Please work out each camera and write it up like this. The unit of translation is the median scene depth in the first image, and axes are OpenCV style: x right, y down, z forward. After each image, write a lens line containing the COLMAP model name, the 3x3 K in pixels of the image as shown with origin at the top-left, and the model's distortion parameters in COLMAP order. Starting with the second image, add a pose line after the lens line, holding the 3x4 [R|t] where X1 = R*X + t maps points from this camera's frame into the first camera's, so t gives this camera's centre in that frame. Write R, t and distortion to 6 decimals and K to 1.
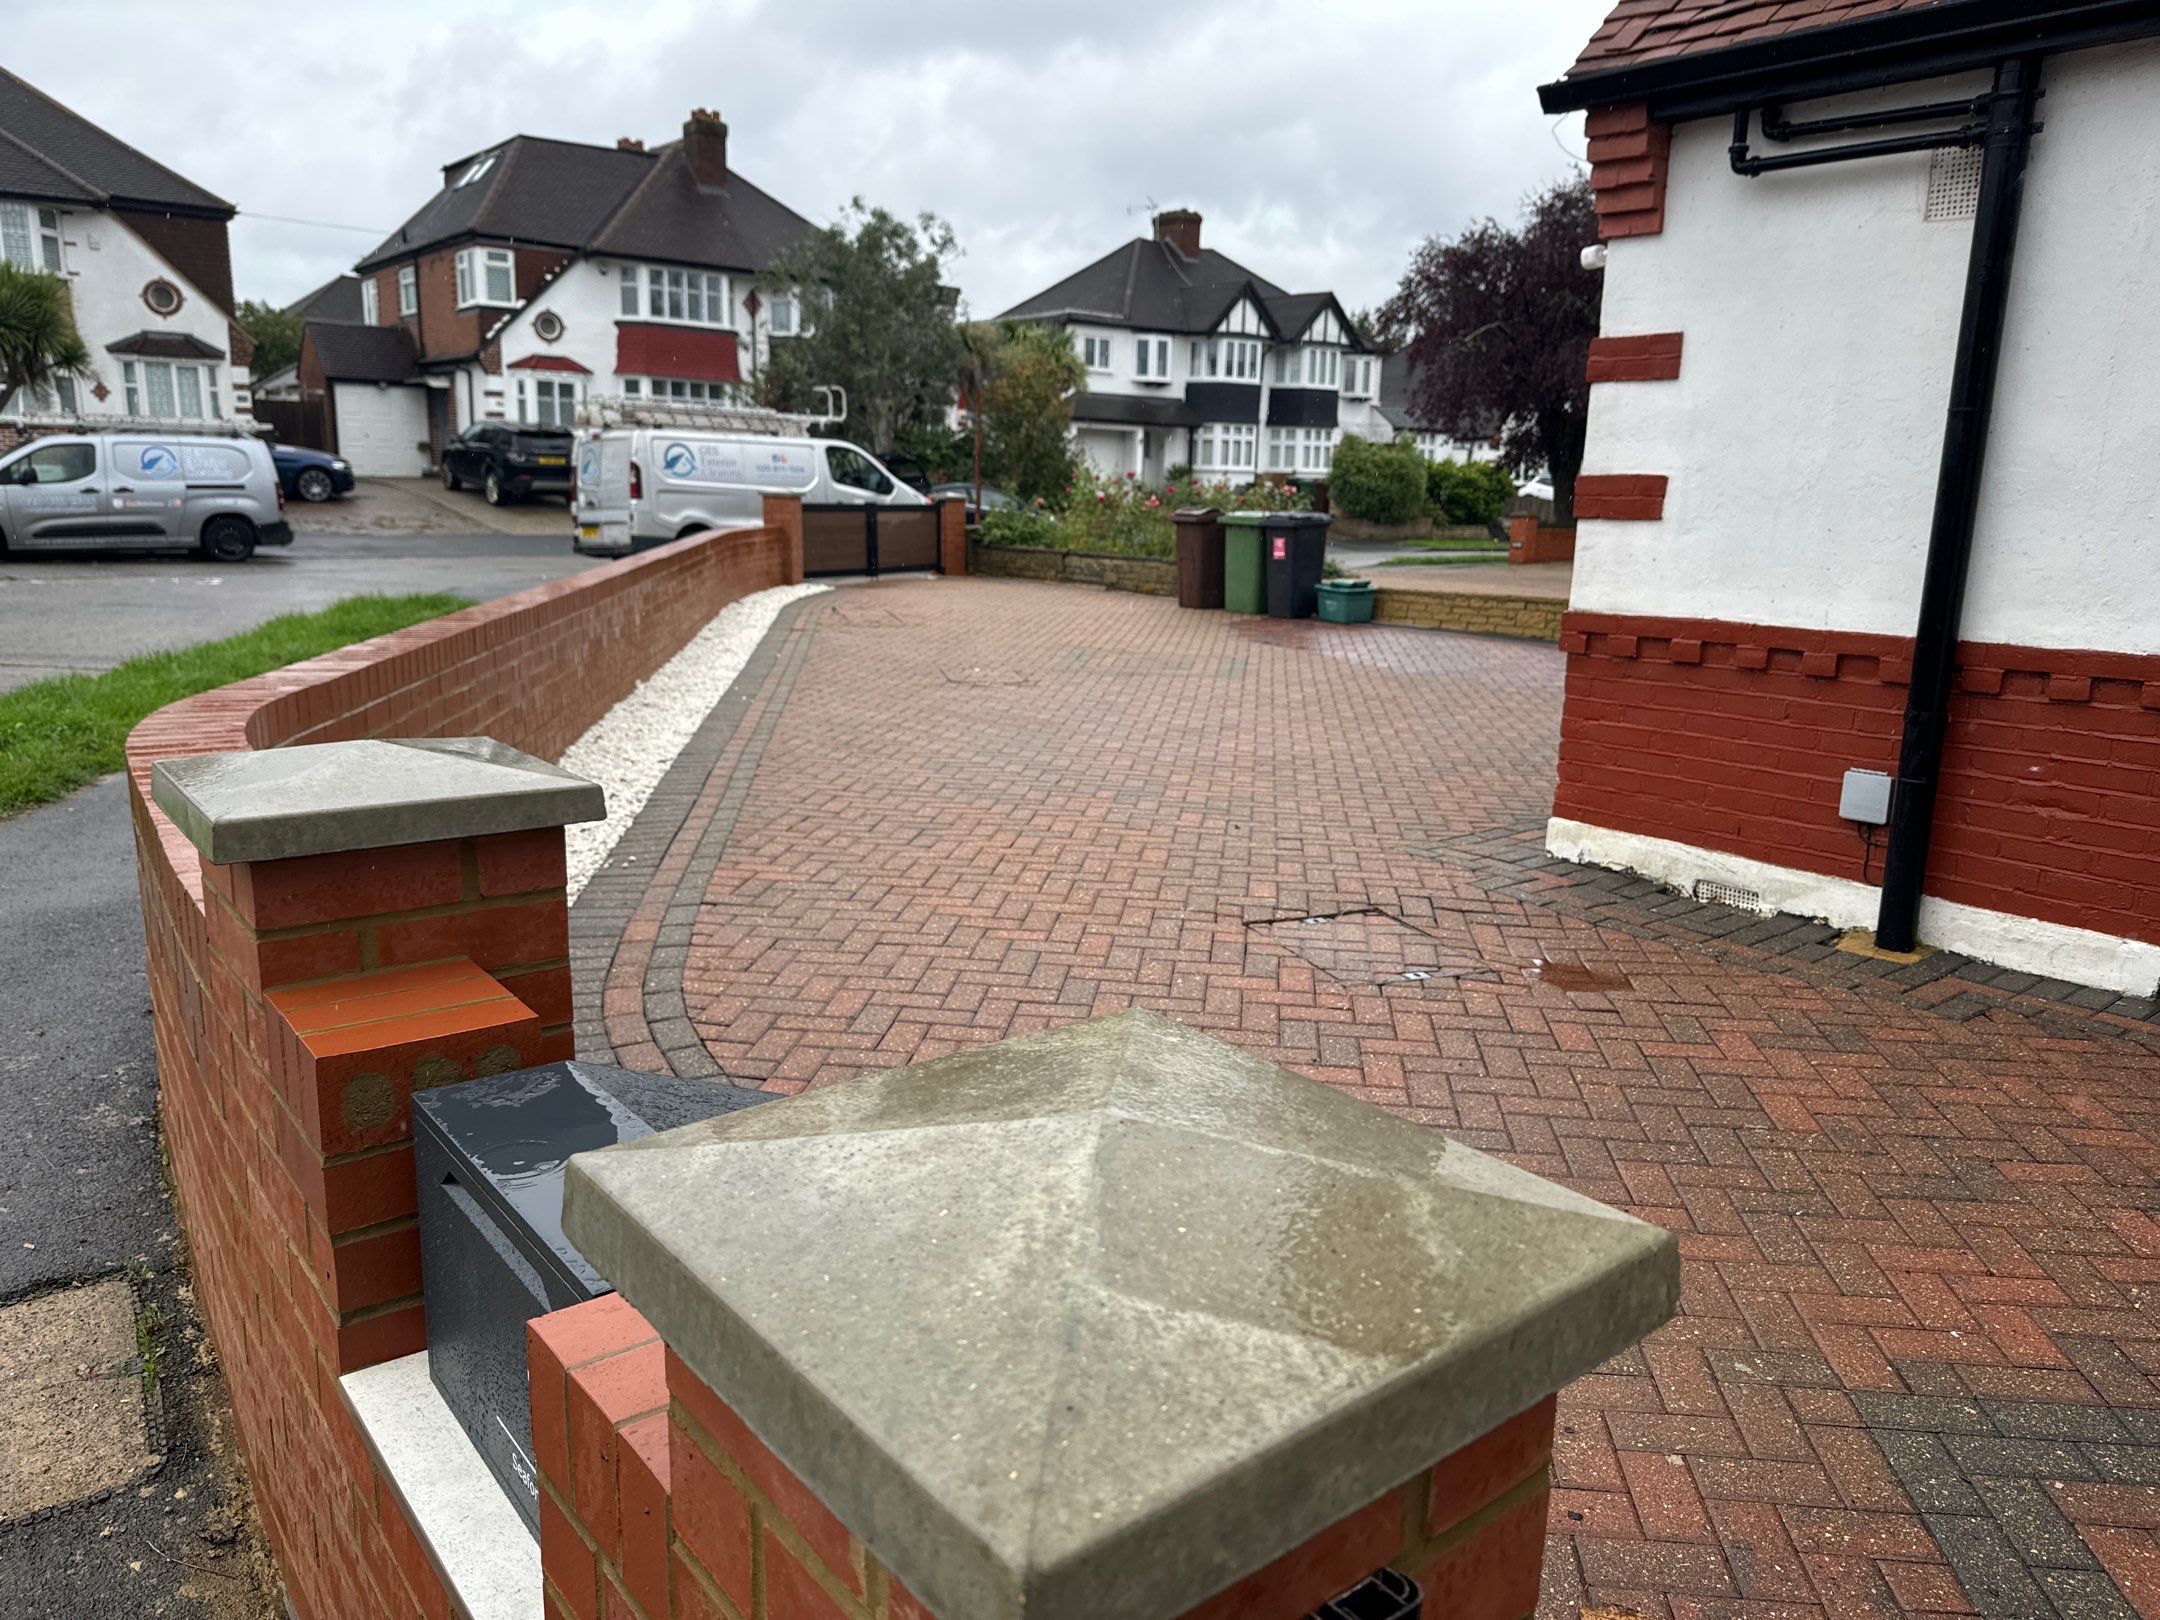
lens RADIAL K [[1515.7, 0, 1058.4], [0, 1515.7, 815.5], [0, 0, 1]] dist [0.128554, -0.202697]
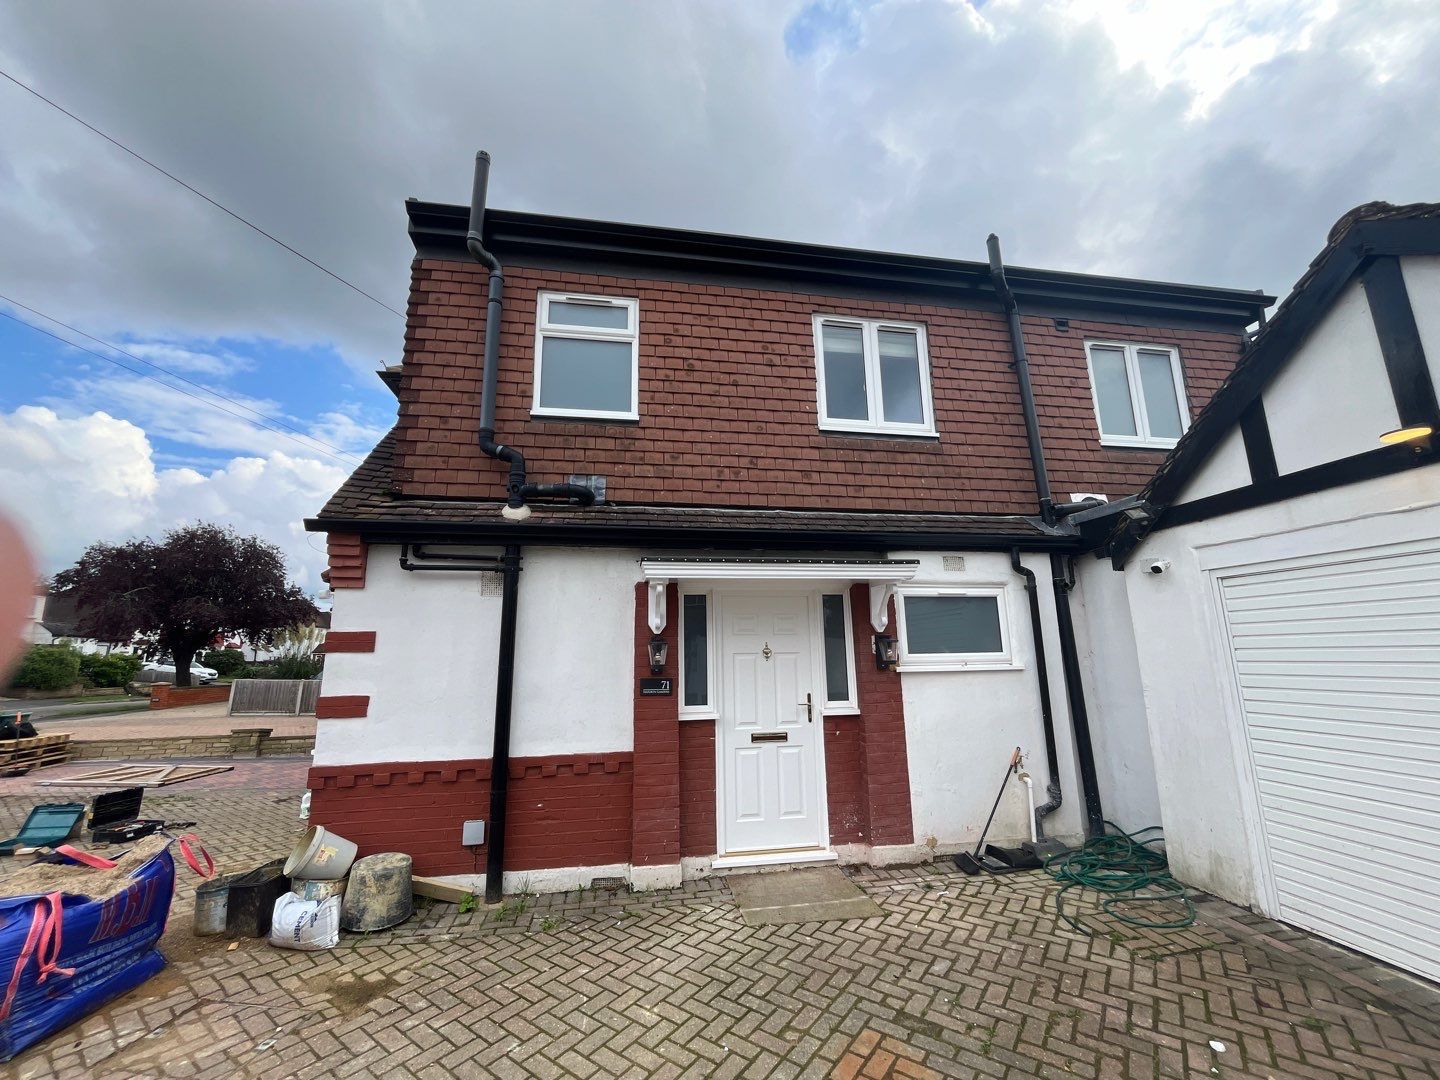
lens RADIAL K [[589.0, 0, 720.0], [0, 589.0, 540.0], [0, 0, 1]] dist [-0.000138, -0.000147]
pose [[0.486775, 0.142847, 0.861768, -0.013473], [0.207326, 0.939456, -0.272834, -0.012321], [-0.848567, 0.311476, 0.427688, 0.020535]]
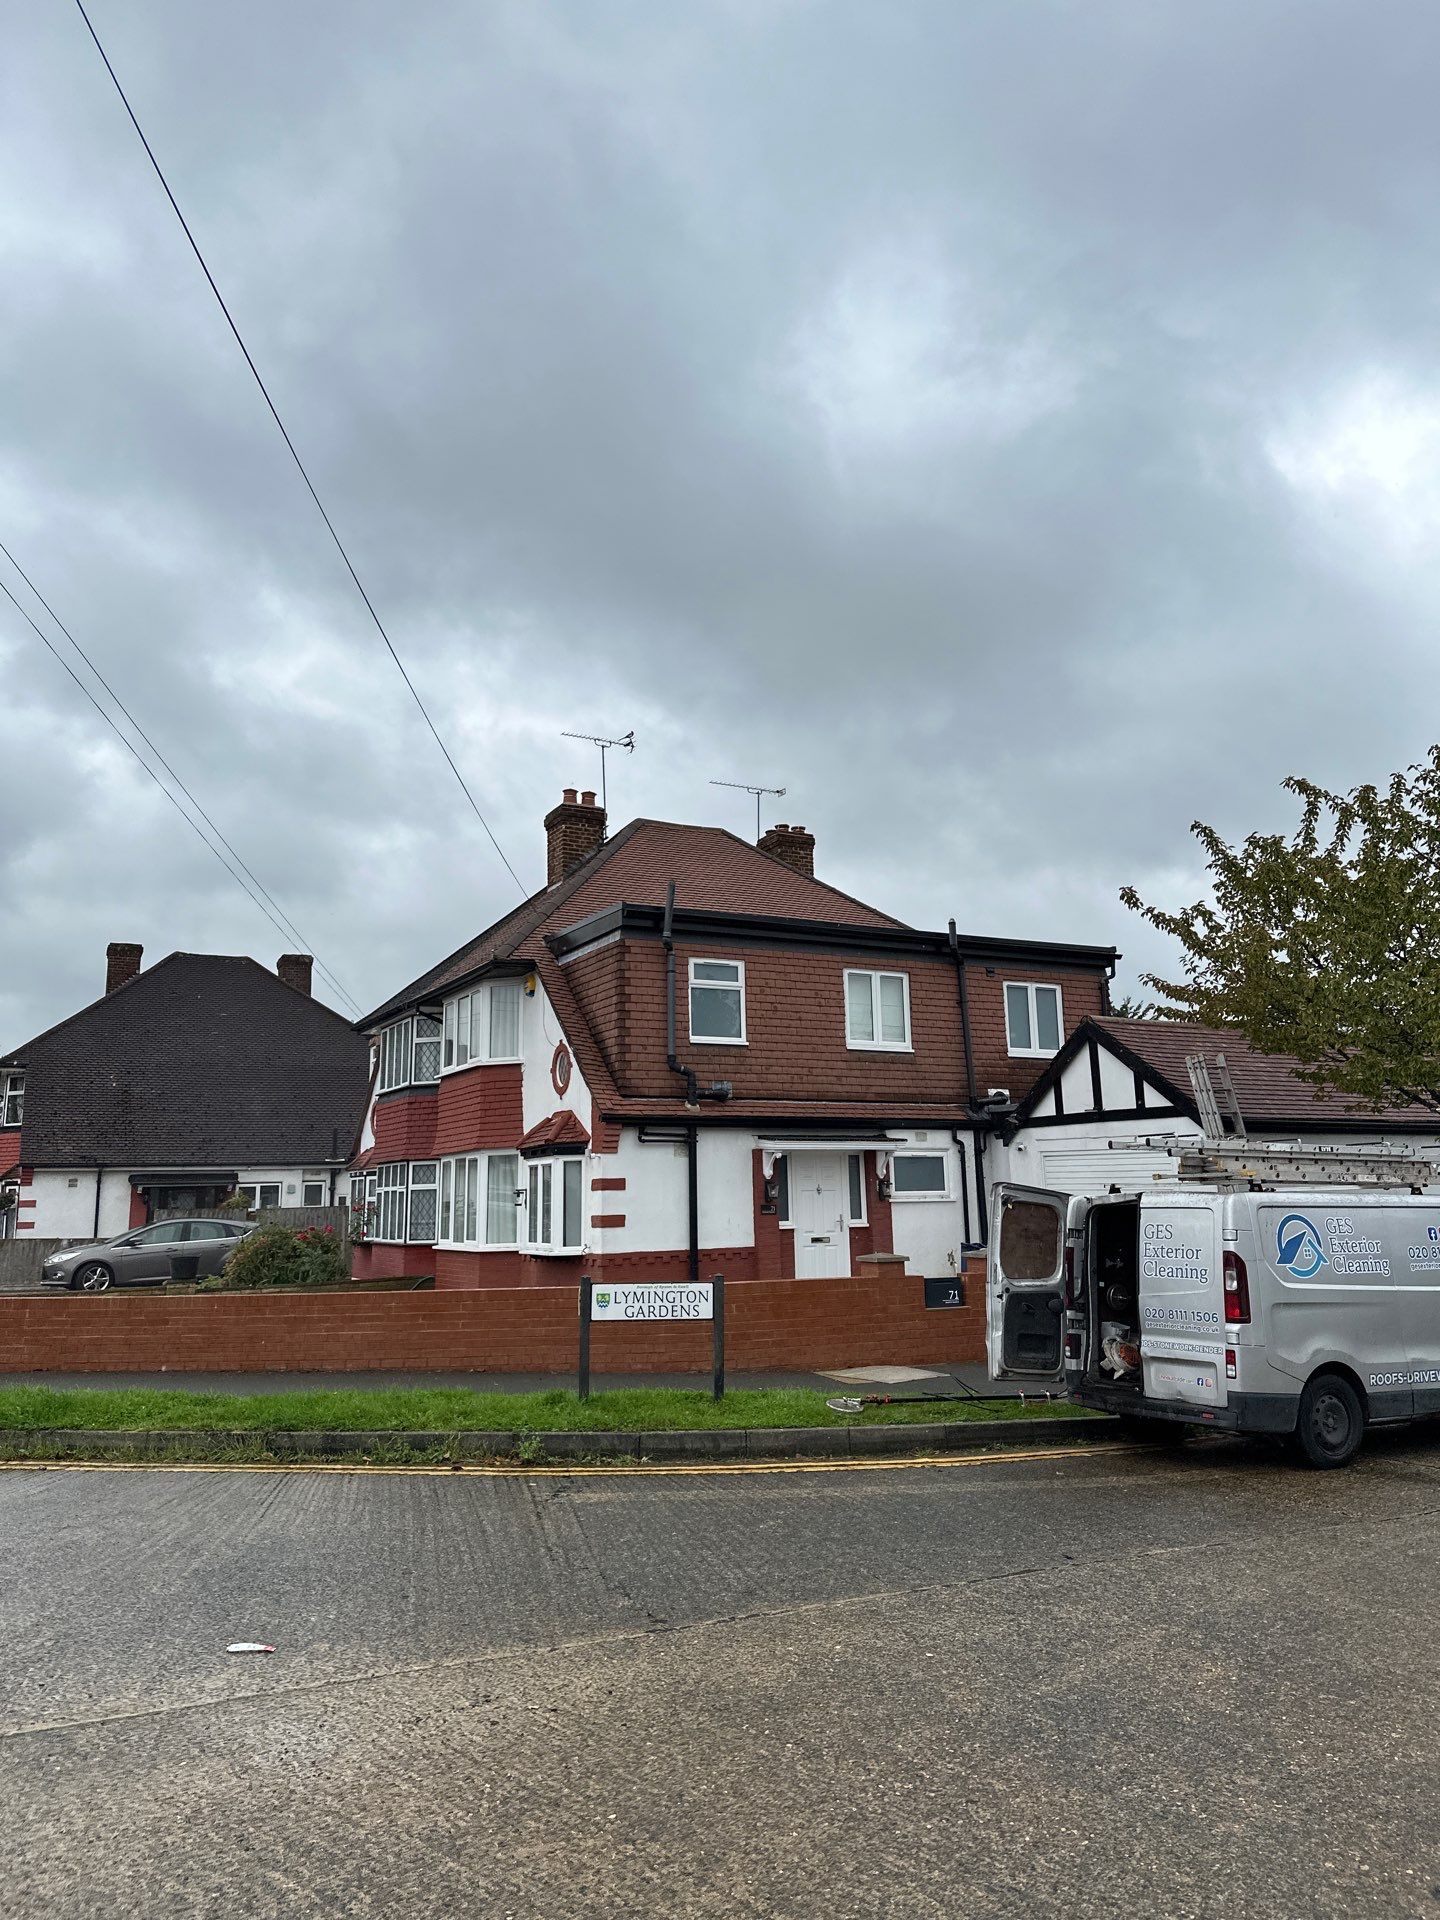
lens RADIAL K [[1340.3, 0, 730.0], [0, 1340.3, 934.1], [0, 0, 1]] dist [0.164718, -0.307083]
pose [[0.192287, 0.161082, 0.968028, -0.365917], [0.224524, 0.953050, -0.203188, -0.018018], [-0.955309, 0.256415, 0.147092, 0.009420]]
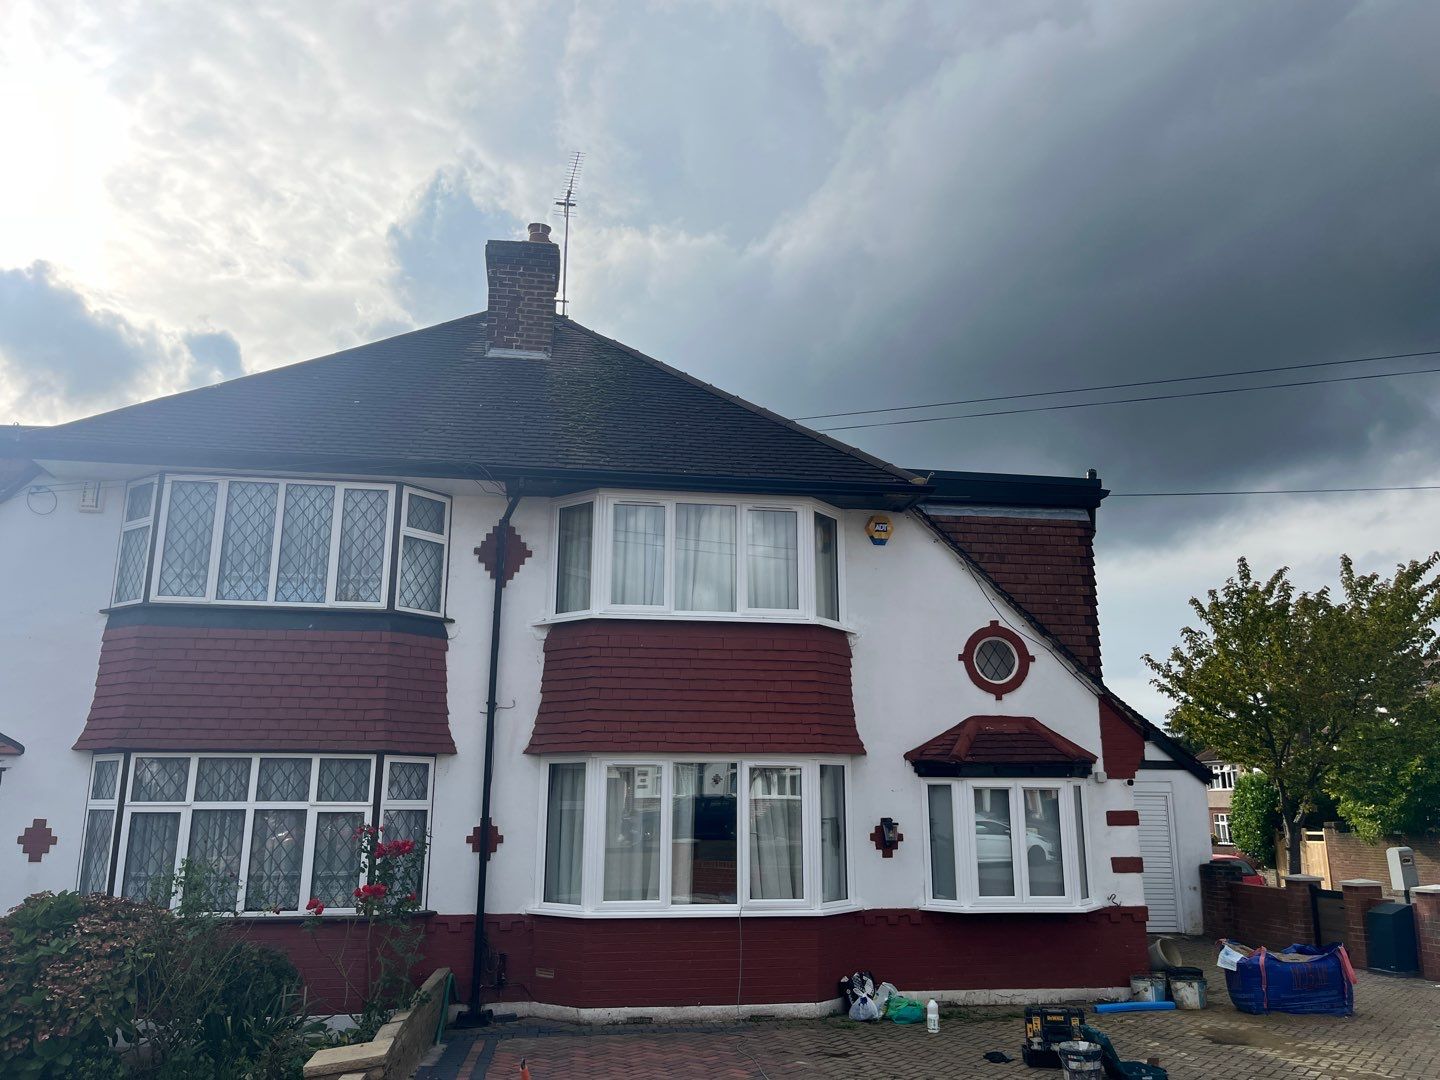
lens RADIAL K [[1100.4, 0, 719.1], [0, 1100.4, 555.5], [0, 0, 1]] dist [0.052380, -0.049963]
pose [[-0.854673, 0.089056, 0.511472, -0.013611], [0.084036, 0.995917, -0.032982, -0.102490], [-0.512321, 0.014793, -0.858667, 0.417143]]
